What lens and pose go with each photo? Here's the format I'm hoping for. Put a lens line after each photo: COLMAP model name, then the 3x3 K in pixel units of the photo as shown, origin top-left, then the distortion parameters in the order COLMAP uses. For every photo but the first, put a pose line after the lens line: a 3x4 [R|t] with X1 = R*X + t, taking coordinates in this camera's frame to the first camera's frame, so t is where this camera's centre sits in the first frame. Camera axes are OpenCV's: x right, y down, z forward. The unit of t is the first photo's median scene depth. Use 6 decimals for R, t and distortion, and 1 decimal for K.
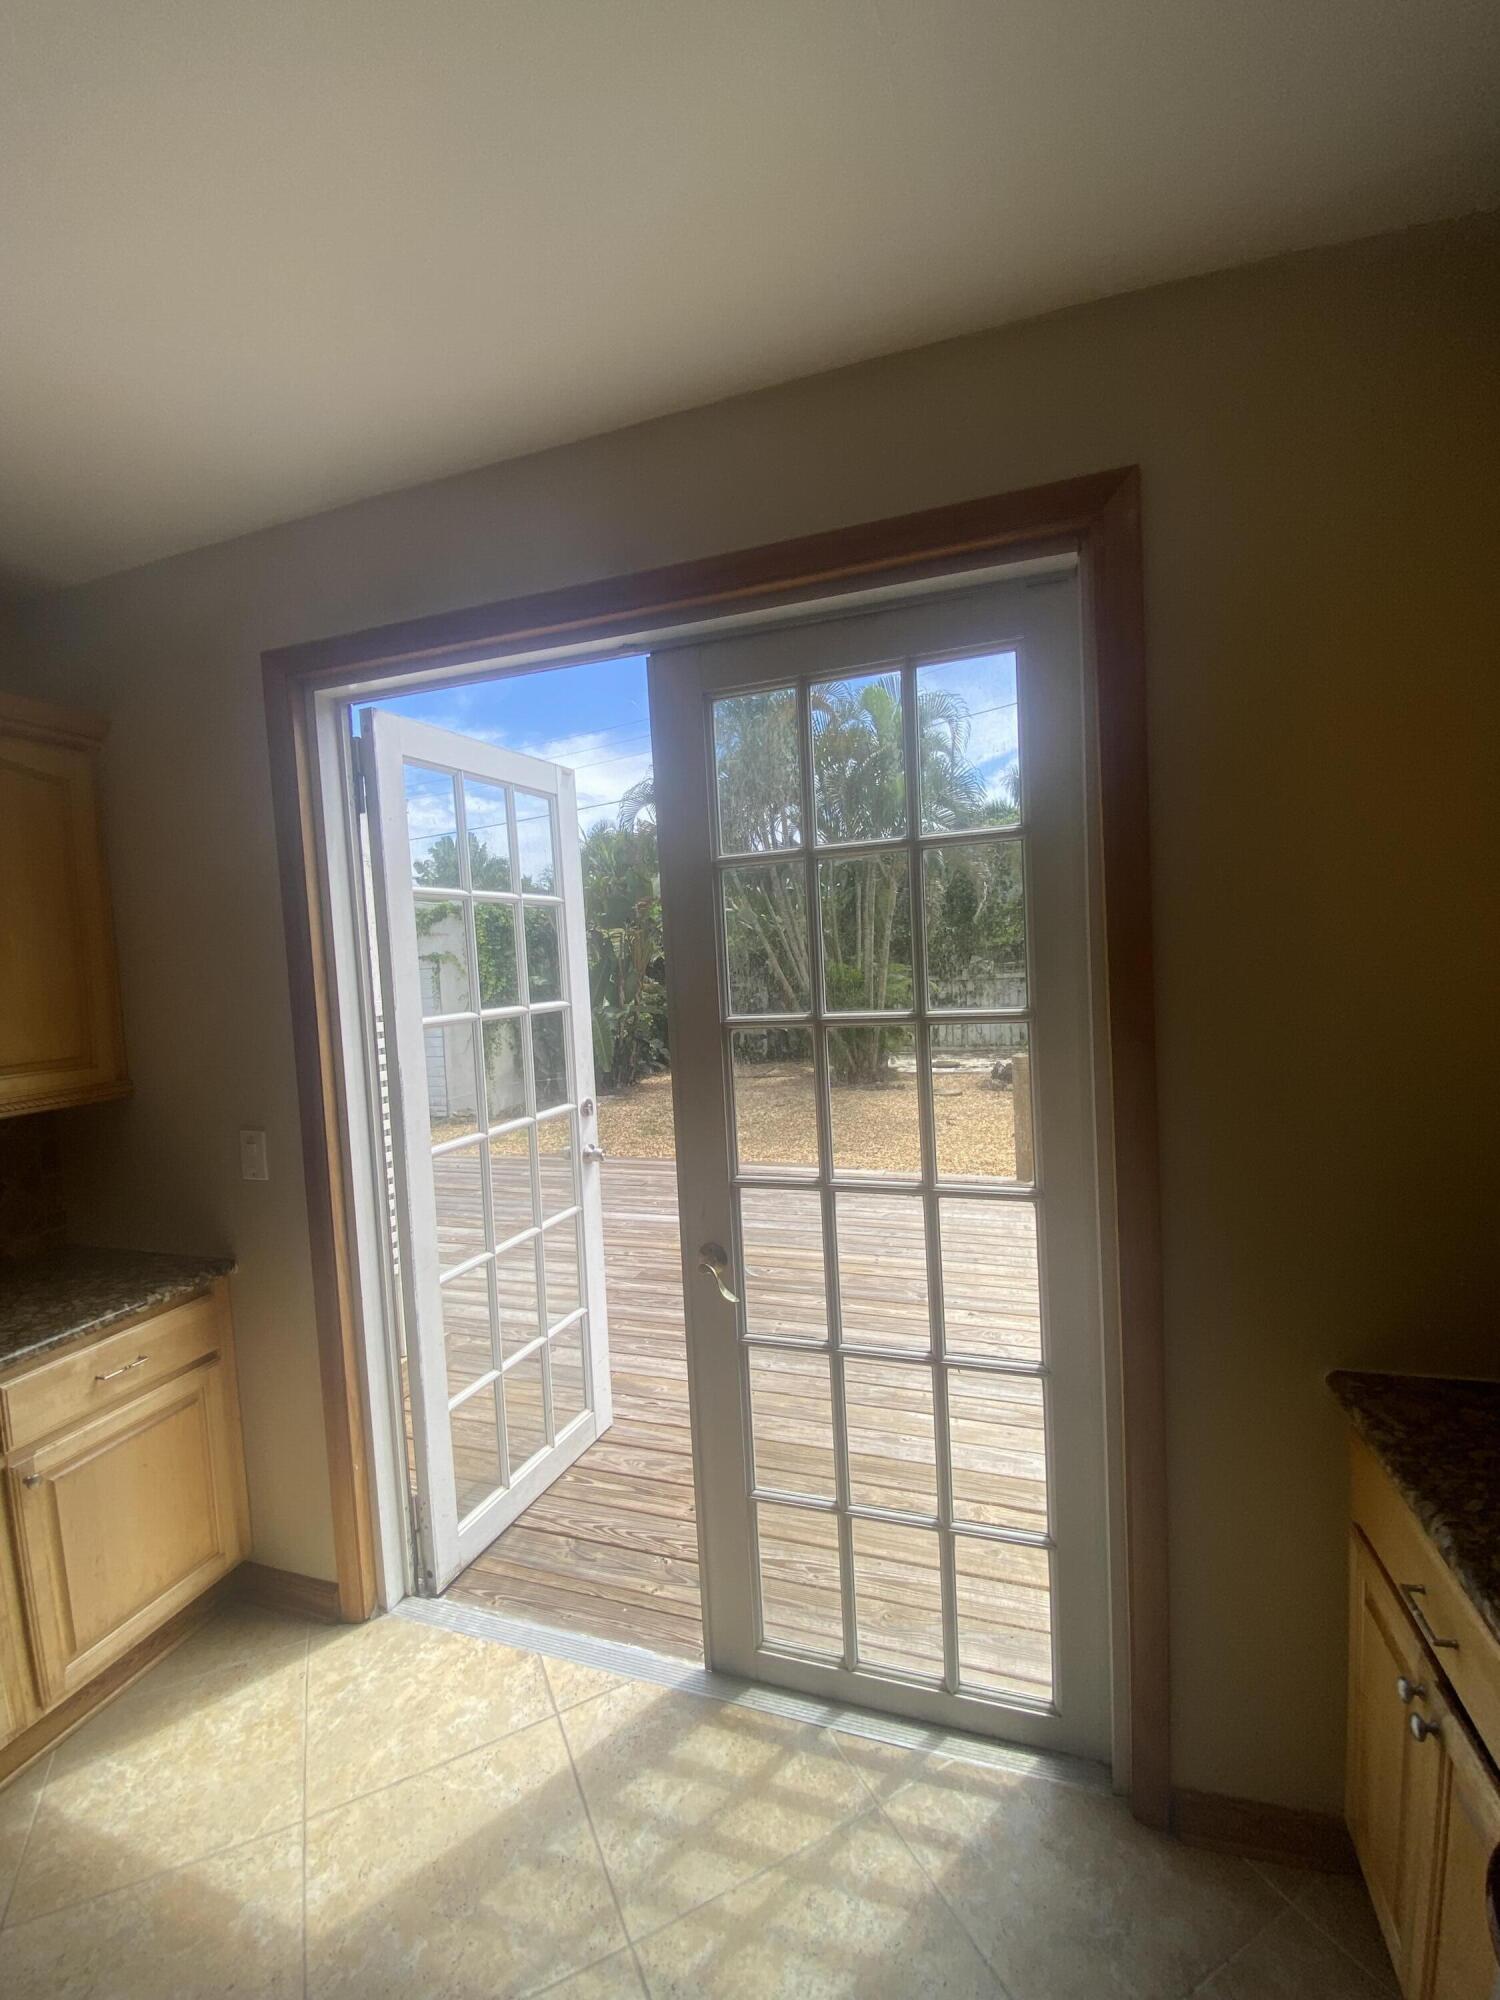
lens RADIAL K [[821.2, 0, 746.2], [0, 821.2, 983.7], [0, 0, 1]] dist [-0.003054, -0.011262]
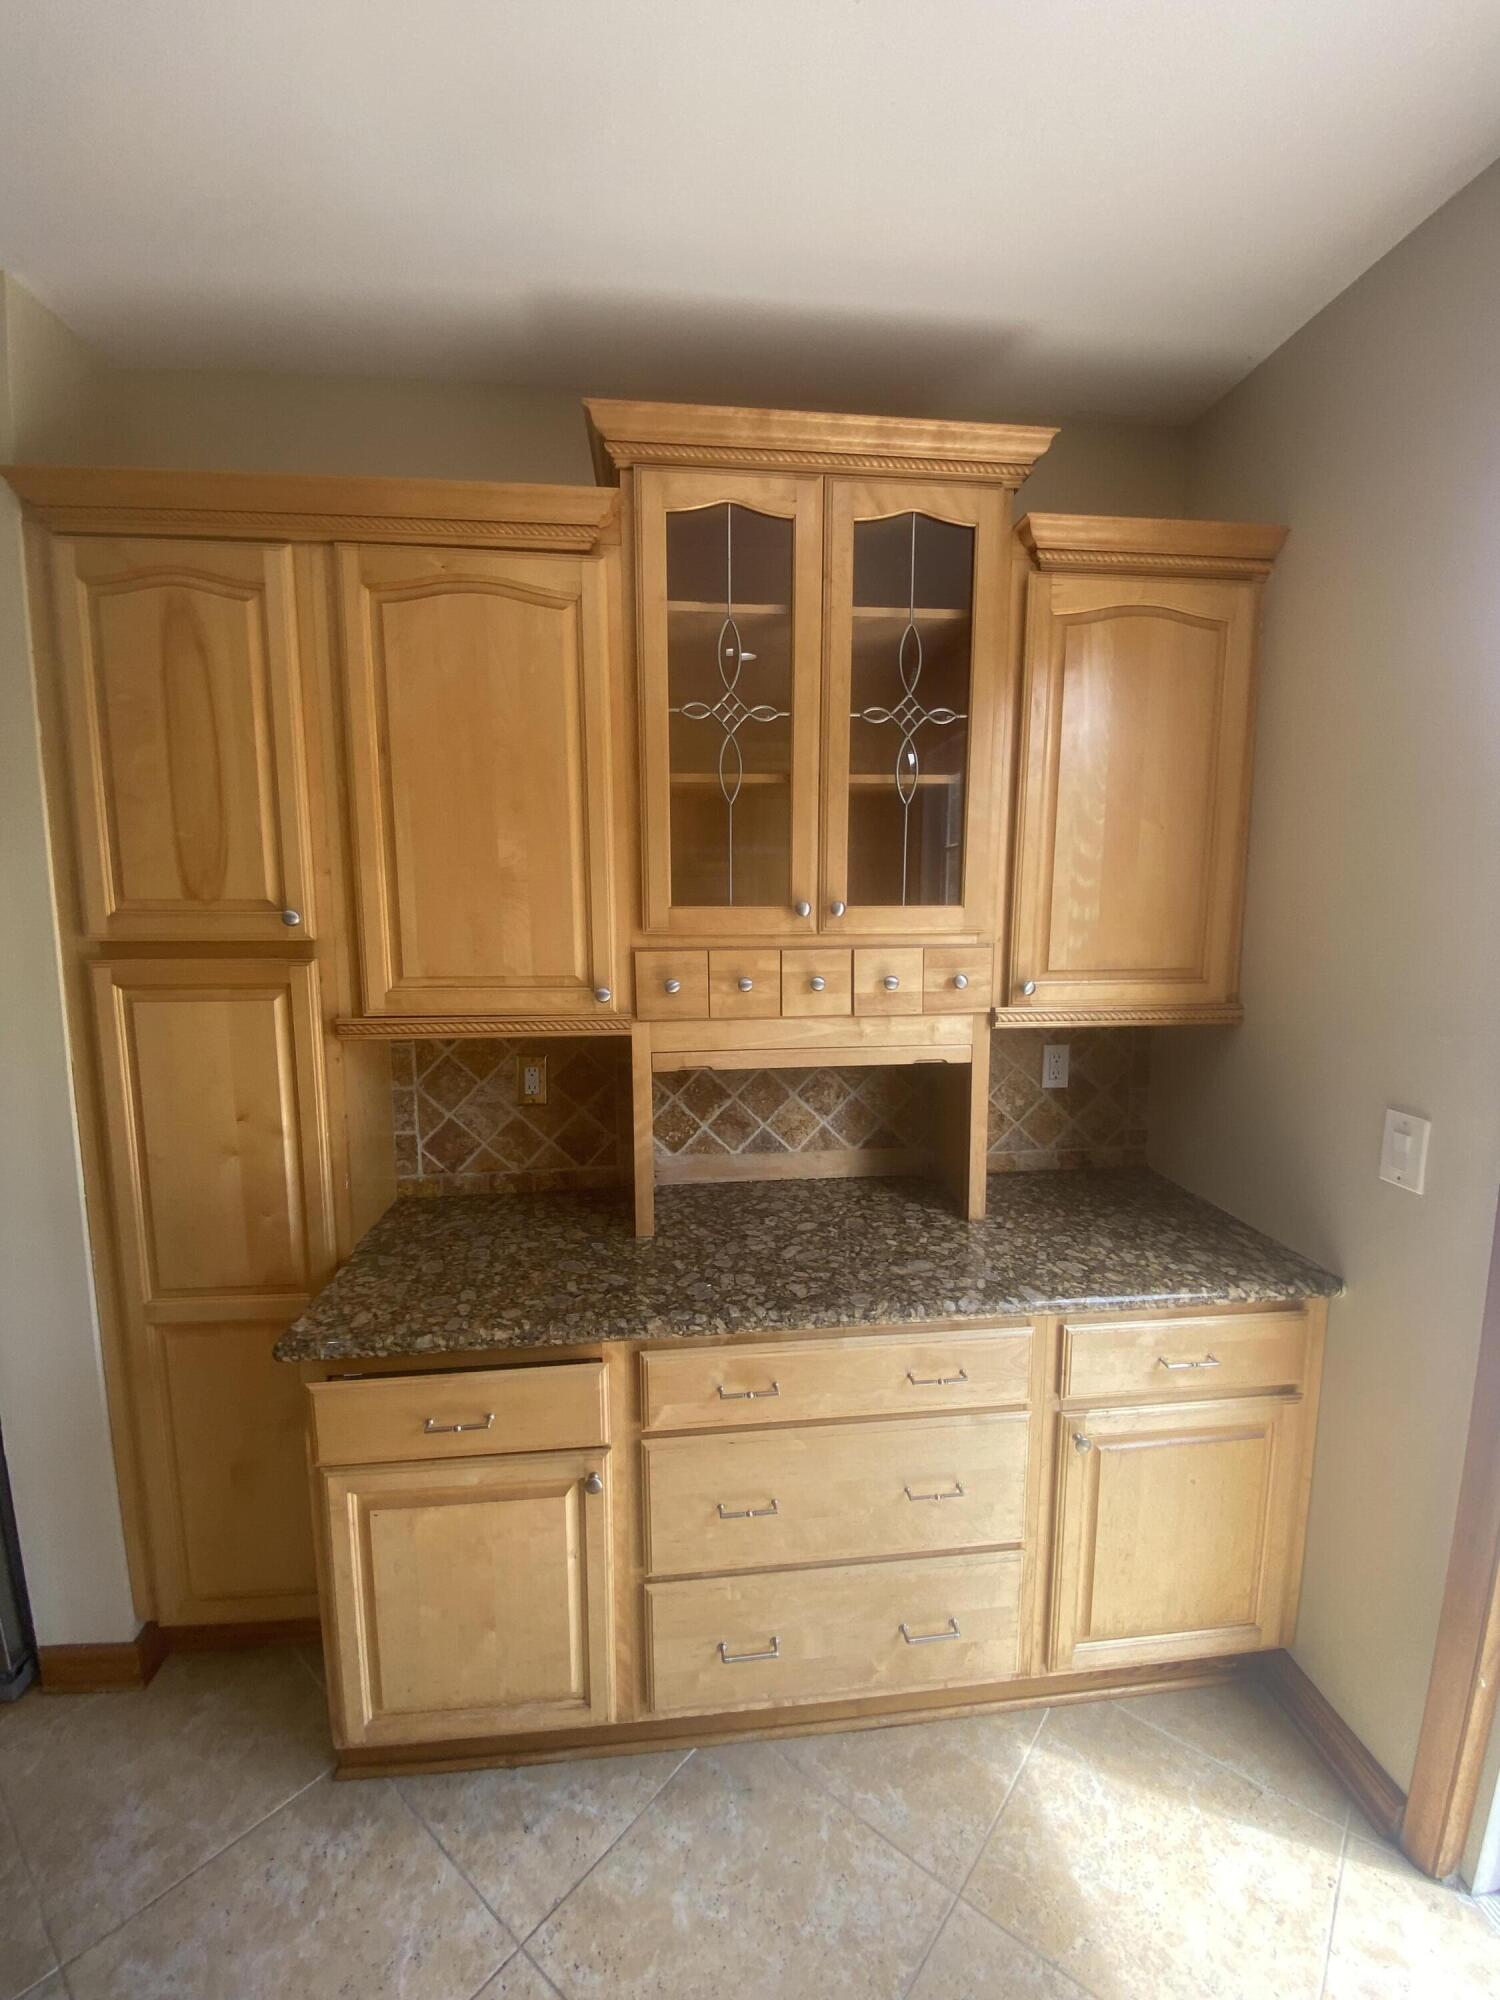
lens RADIAL K [[821.2, 0, 759.9], [0, 821.2, 986.6], [0, 0, 1]] dist [-0.003054, -0.011262]
pose [[0.419451, 0.159033, -0.893739, -0.270639], [-0.058728, 0.987226, 0.148106, 0.010524], [0.905876, -0.009635, 0.423433, 0.266279]]
